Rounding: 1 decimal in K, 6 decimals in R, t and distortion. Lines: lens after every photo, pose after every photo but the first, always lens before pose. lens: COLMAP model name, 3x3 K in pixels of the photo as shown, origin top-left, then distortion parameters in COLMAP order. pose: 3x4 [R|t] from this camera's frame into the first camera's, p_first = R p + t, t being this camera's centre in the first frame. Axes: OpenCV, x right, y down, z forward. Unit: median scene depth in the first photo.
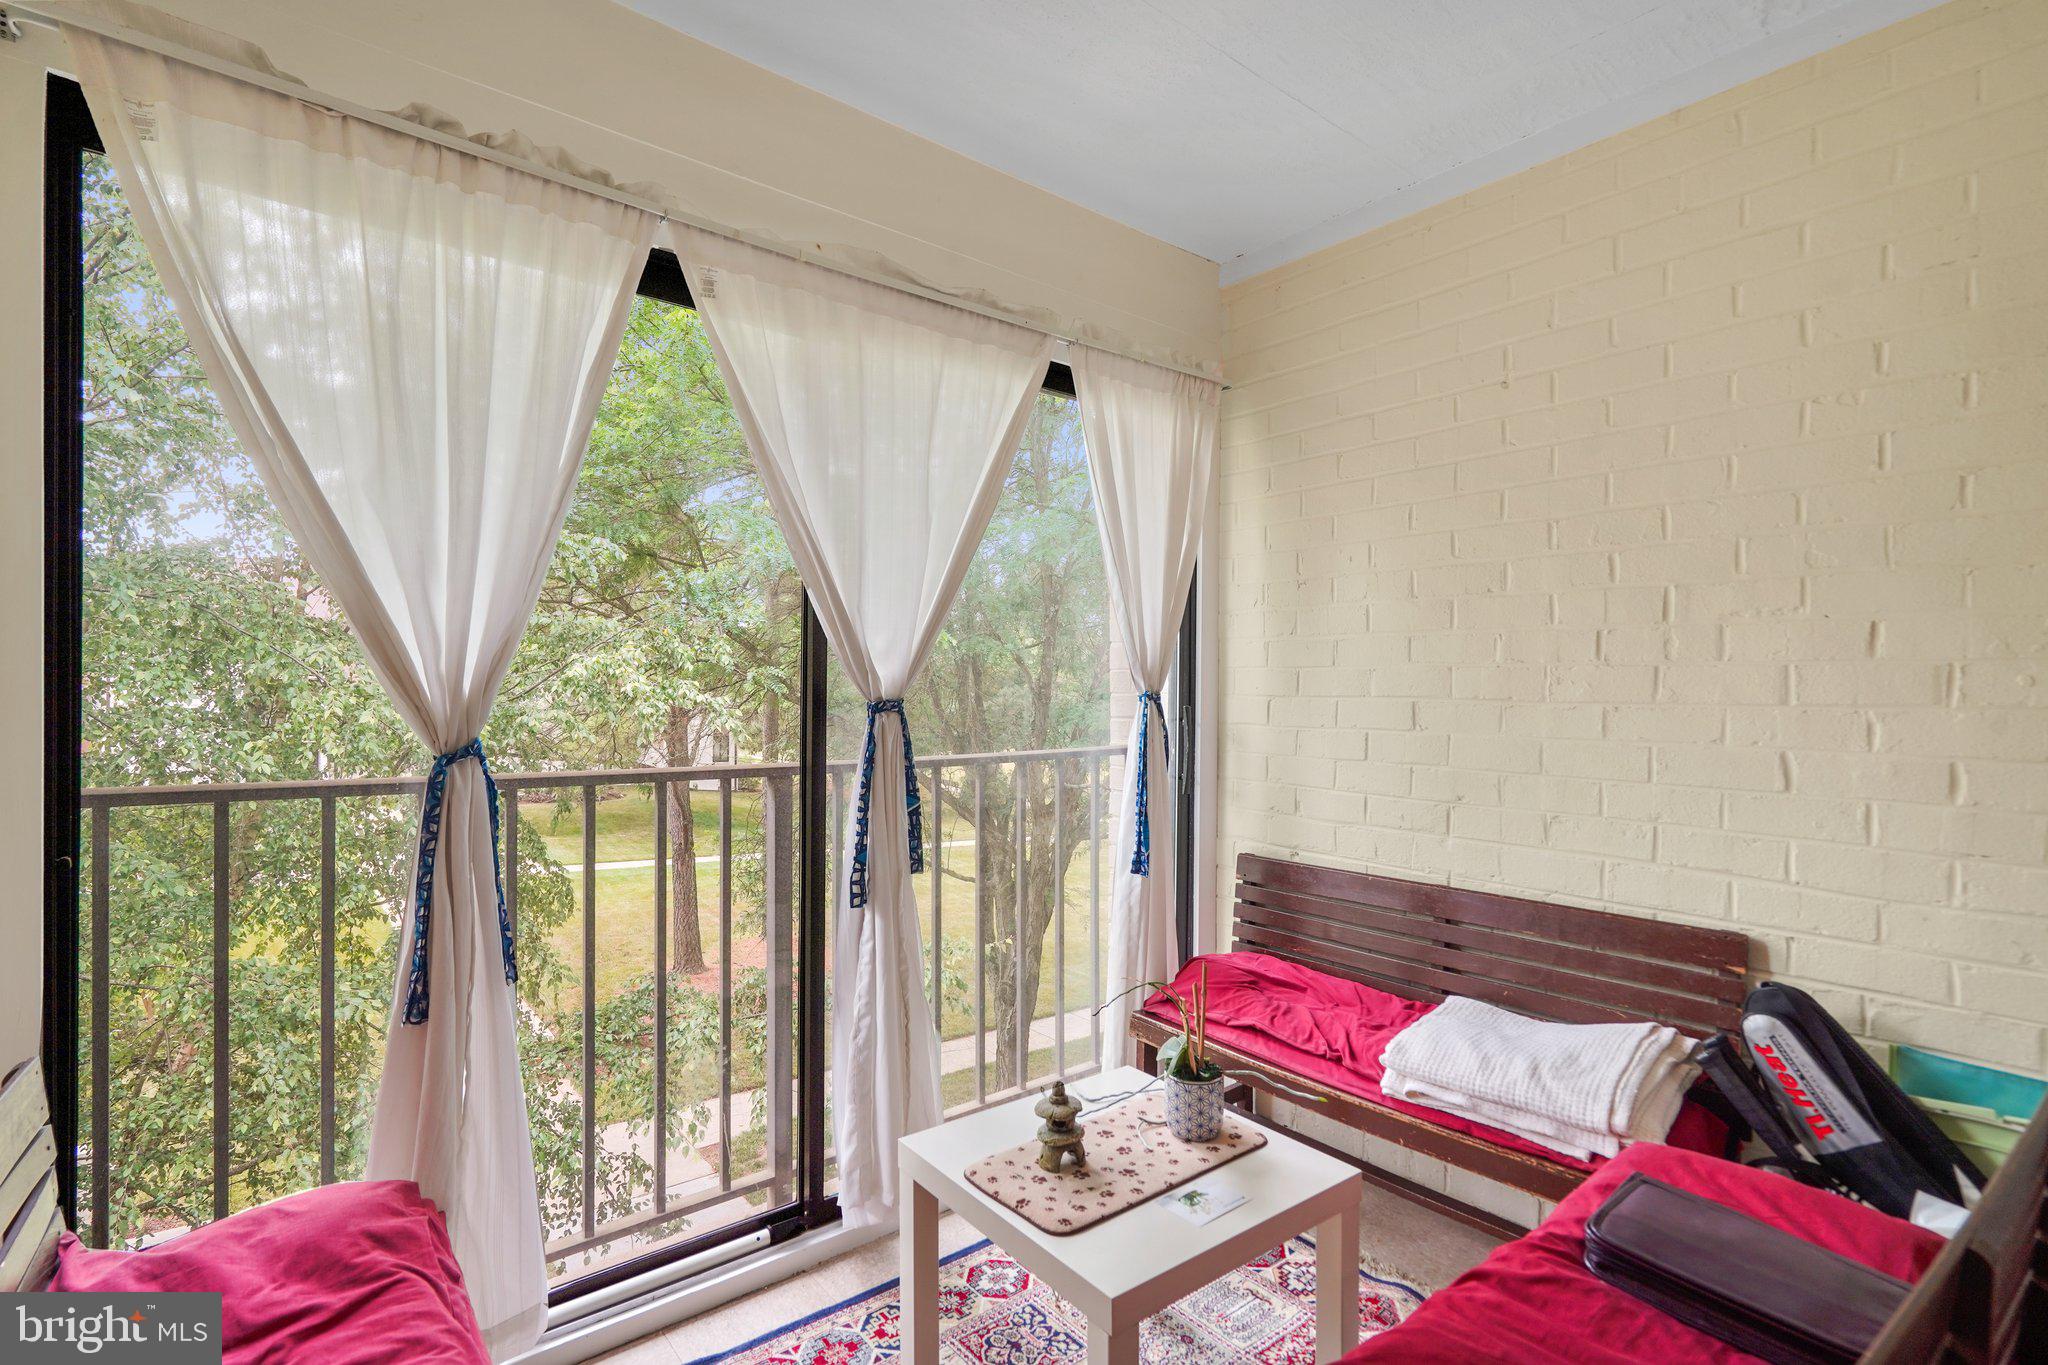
lens RADIAL K [[935.4, 0, 1024.0], [0, 935.4, 682.5], [0, 0, 1]] dist [0.002525, 0.000732]
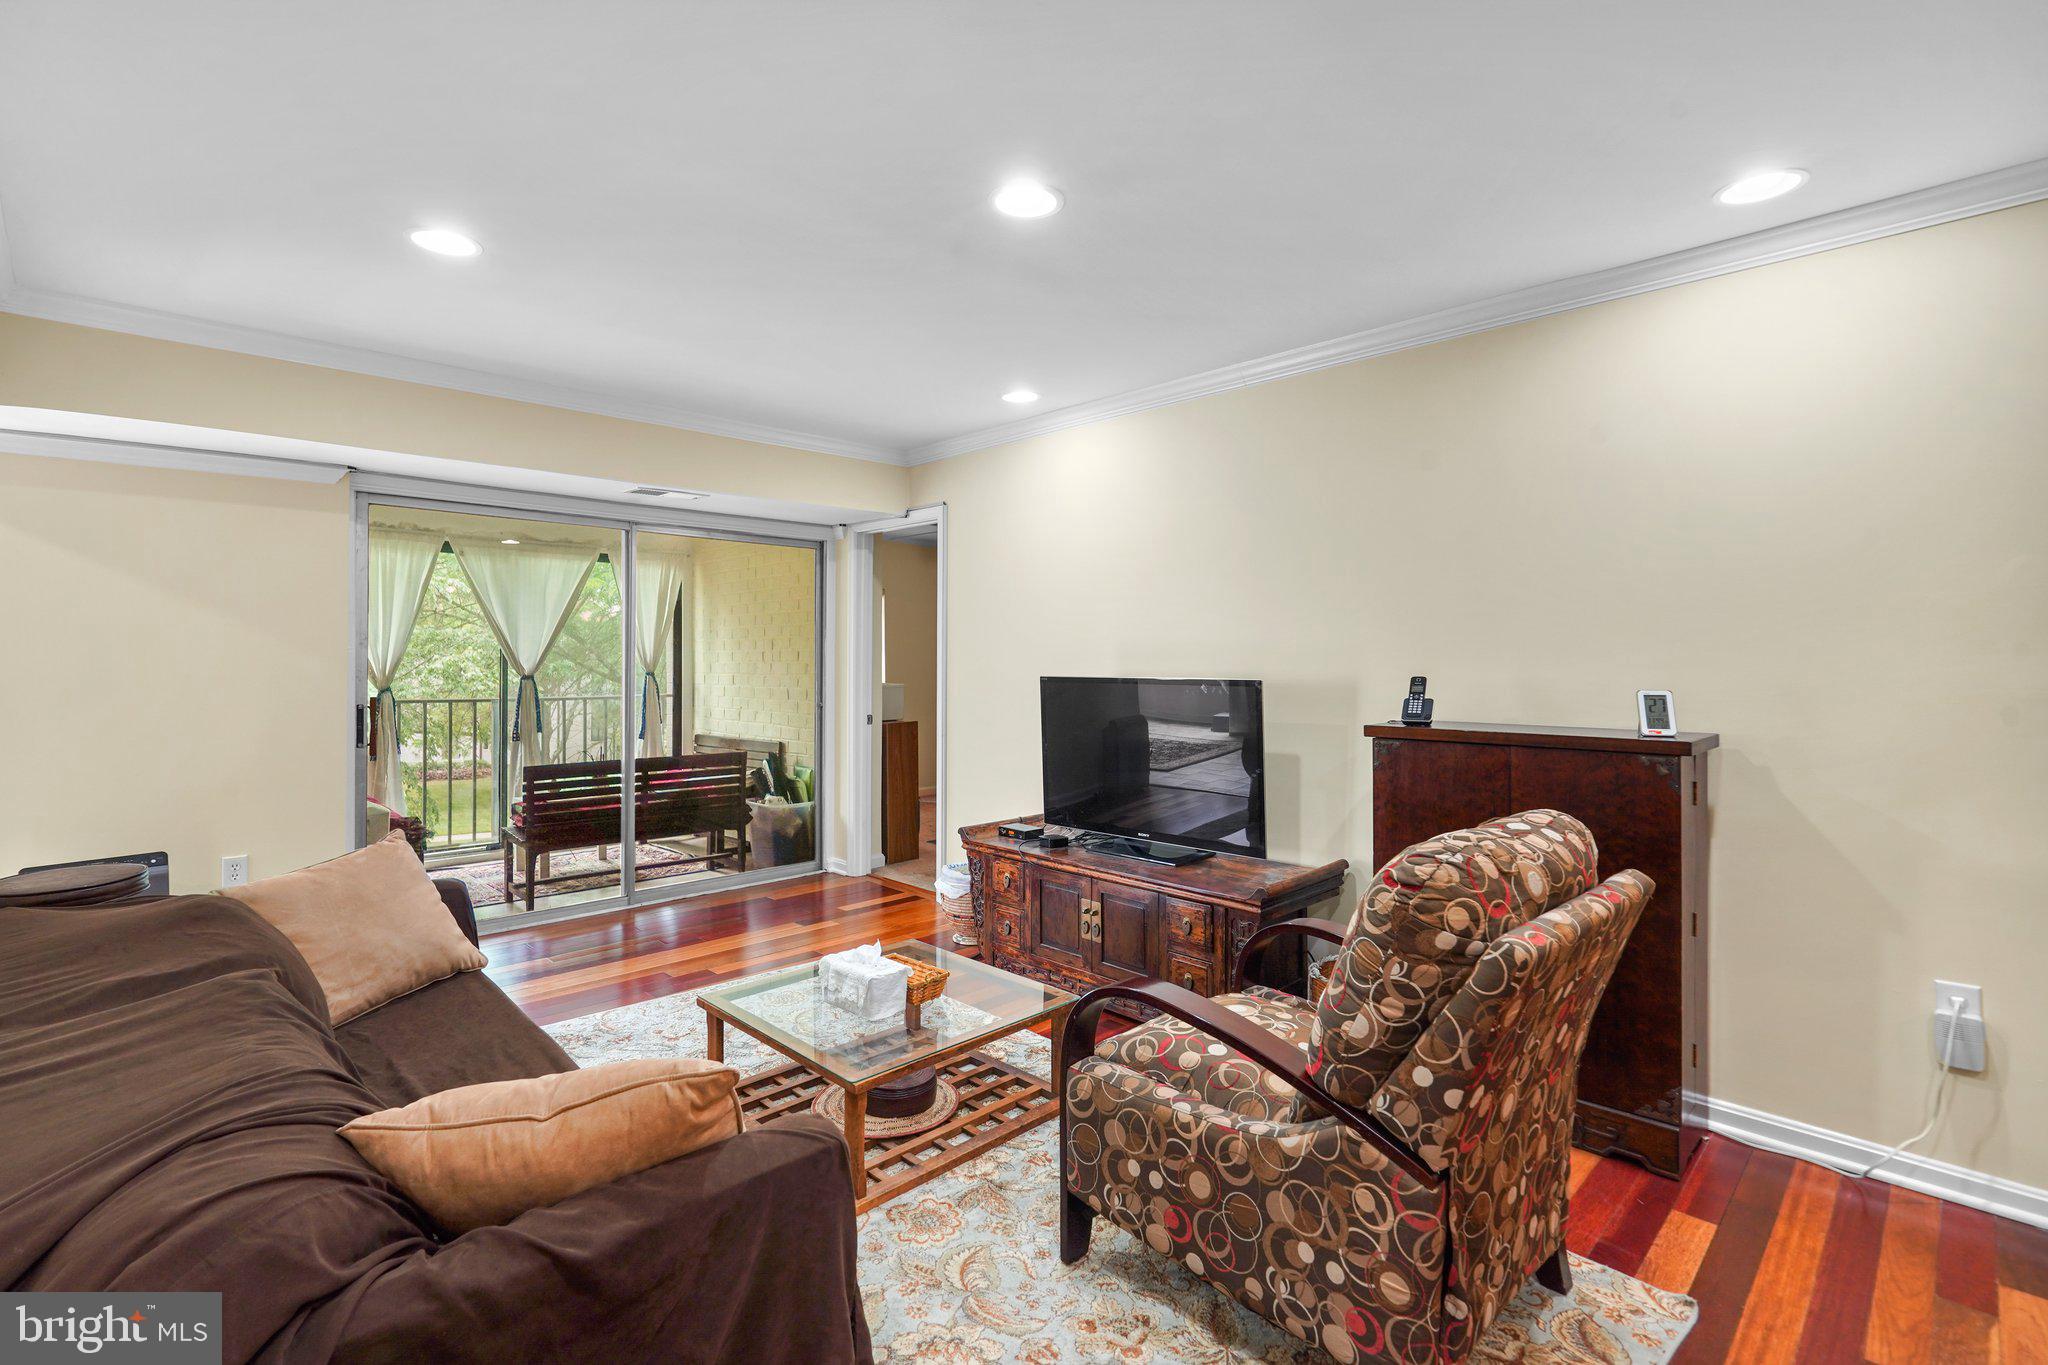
lens RADIAL K [[935.4, 0, 1024.0], [0, 935.4, 682.5], [0, 0, 1]] dist [0.002525, 0.000732]
pose [[0.995464, -0.000720, 0.095139, 1.234832], [-0.000416, 0.999929, 0.011916, 0.005017], [-0.095141, -0.011901, 0.995393, -2.325846]]
